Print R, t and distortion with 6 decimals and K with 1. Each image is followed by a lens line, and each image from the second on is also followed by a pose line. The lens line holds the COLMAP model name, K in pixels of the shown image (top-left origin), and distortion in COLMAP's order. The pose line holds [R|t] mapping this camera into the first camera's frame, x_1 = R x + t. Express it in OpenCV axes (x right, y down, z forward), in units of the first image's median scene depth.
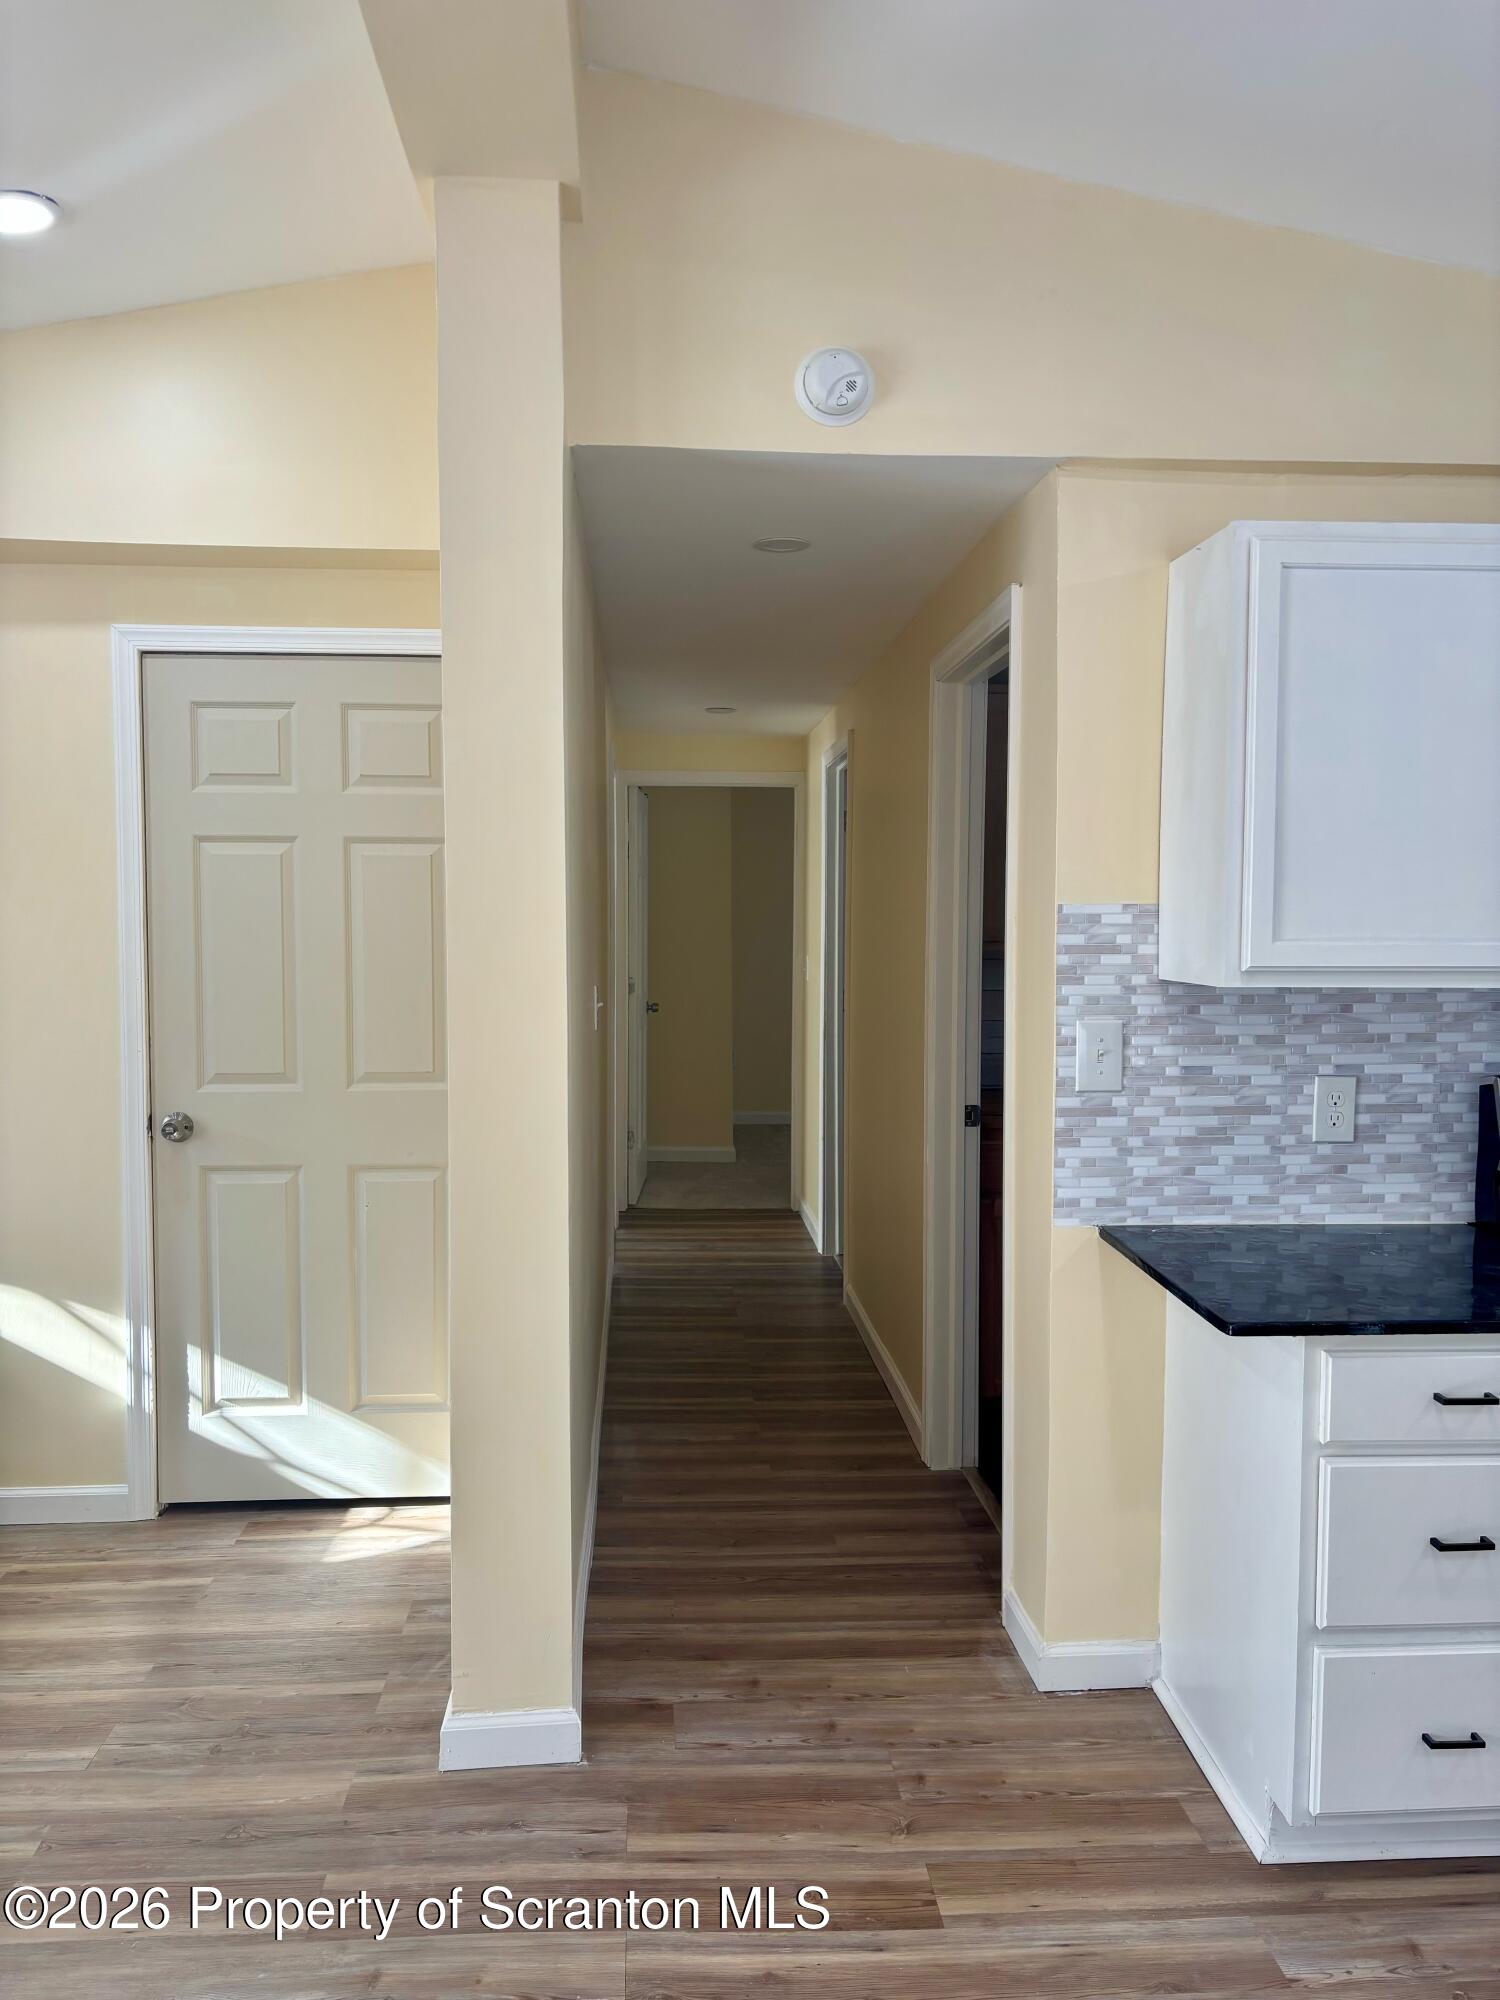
lens RADIAL K [[1501.4, 0, 745.5], [0, 1501.4, 987.3], [0, 0, 1]] dist [0.049868, -0.061253]
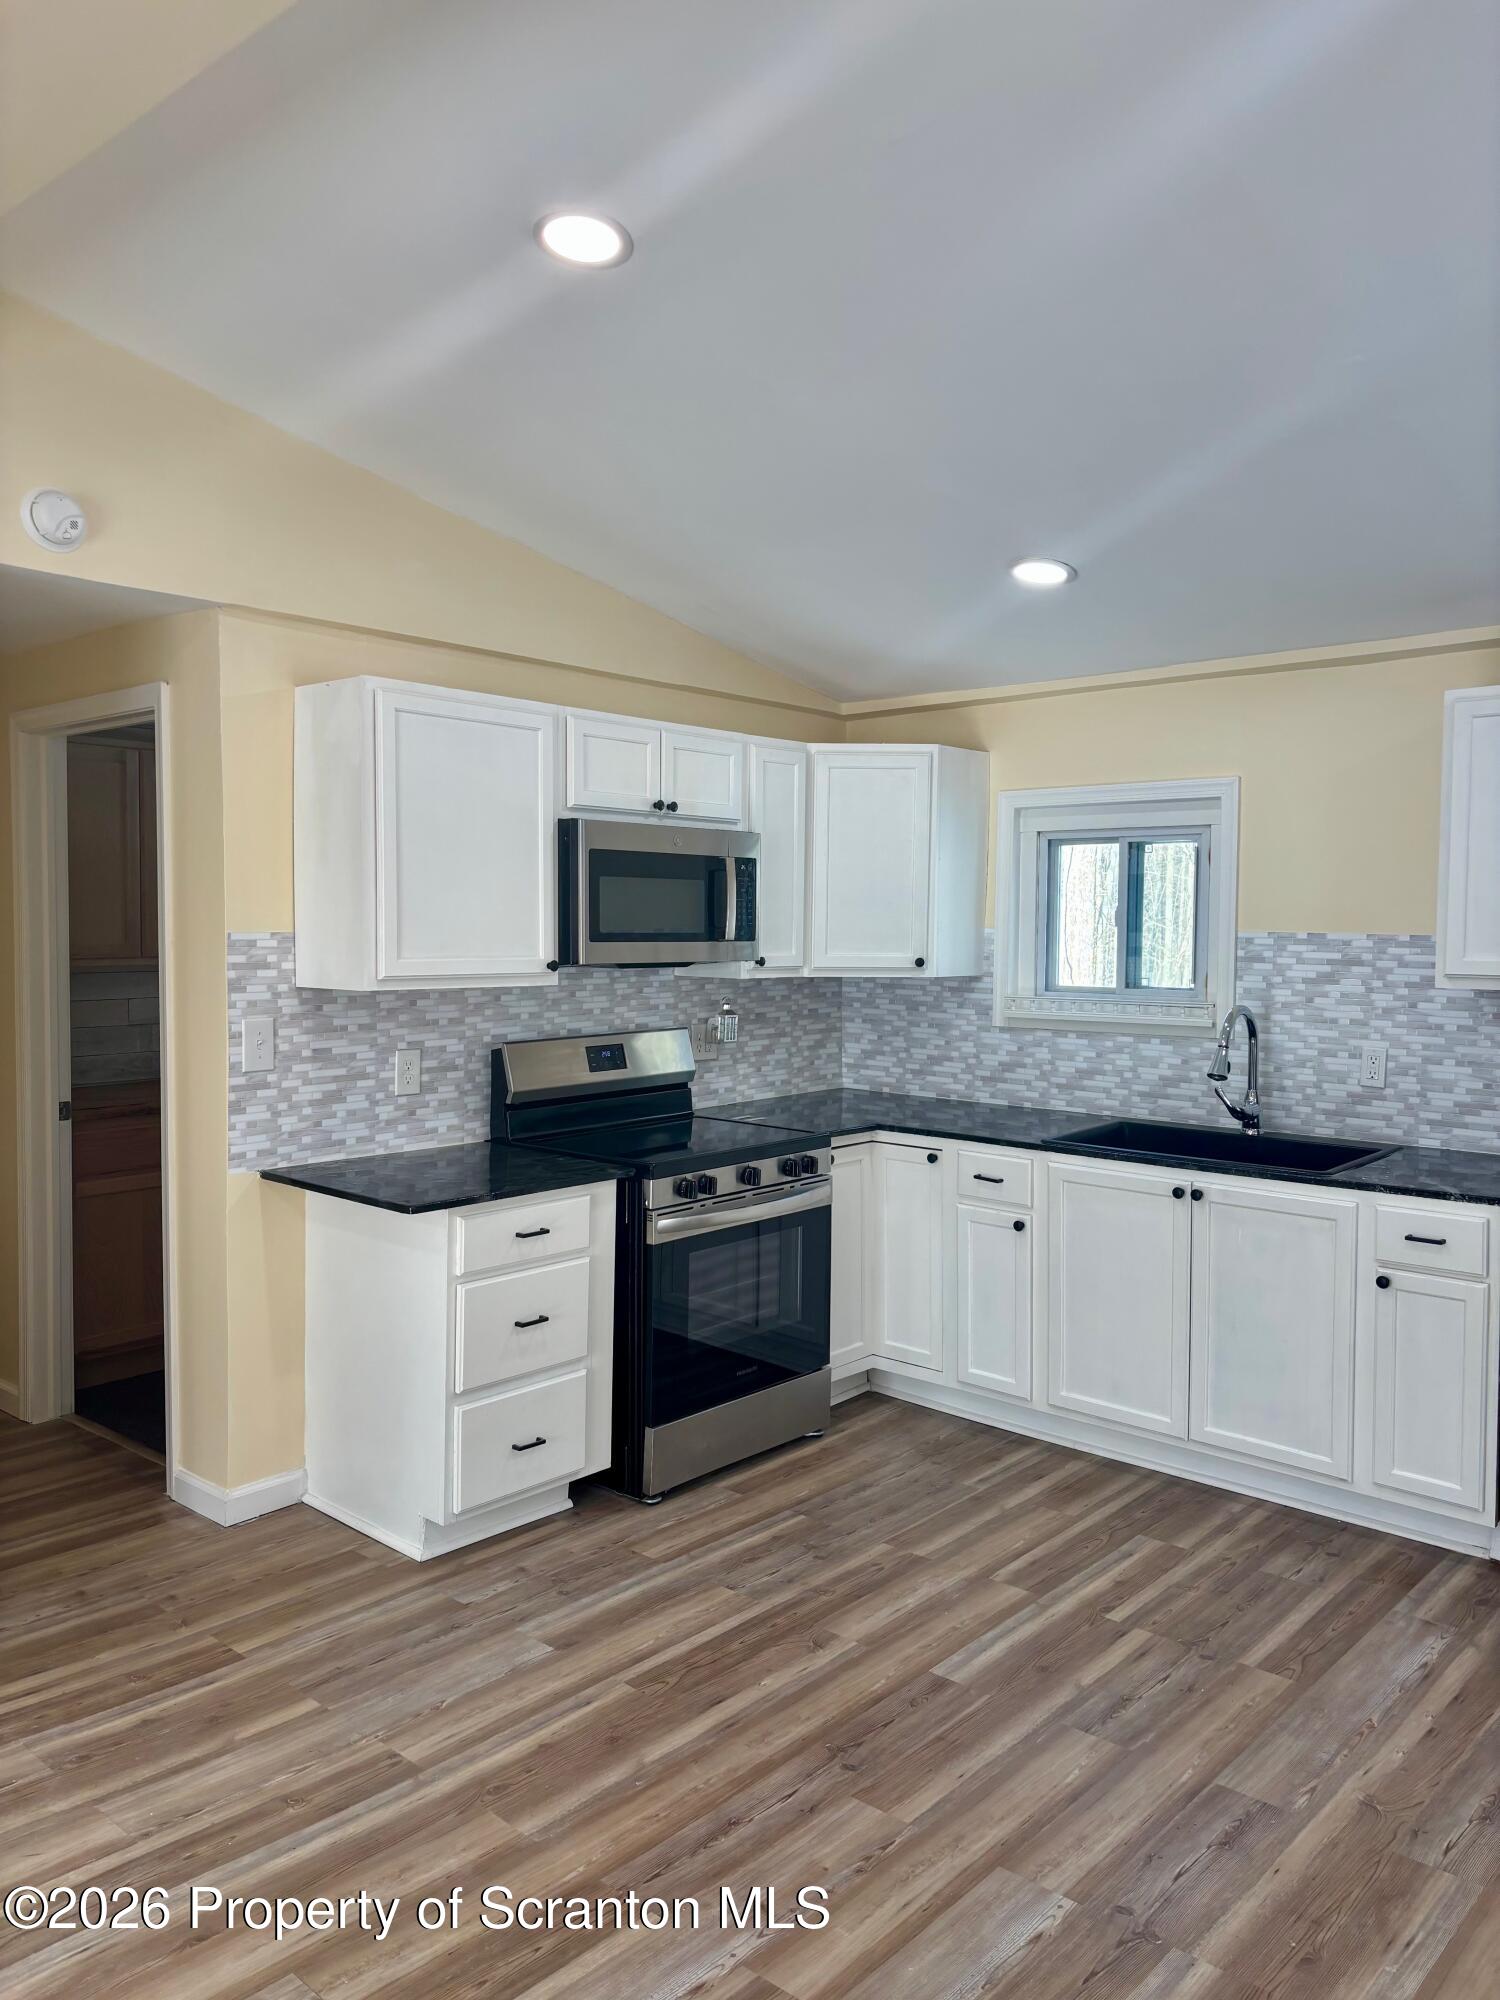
lens RADIAL K [[1501.4, 0, 745.5], [0, 1501.4, 987.3], [0, 0, 1]] dist [0.049868, -0.061253]
pose [[0.713446, -0.028842, 0.700117, -0.396619], [0.030629, 0.999481, 0.009963, -0.006088], [-0.700041, 0.014336, 0.713959, -0.271564]]
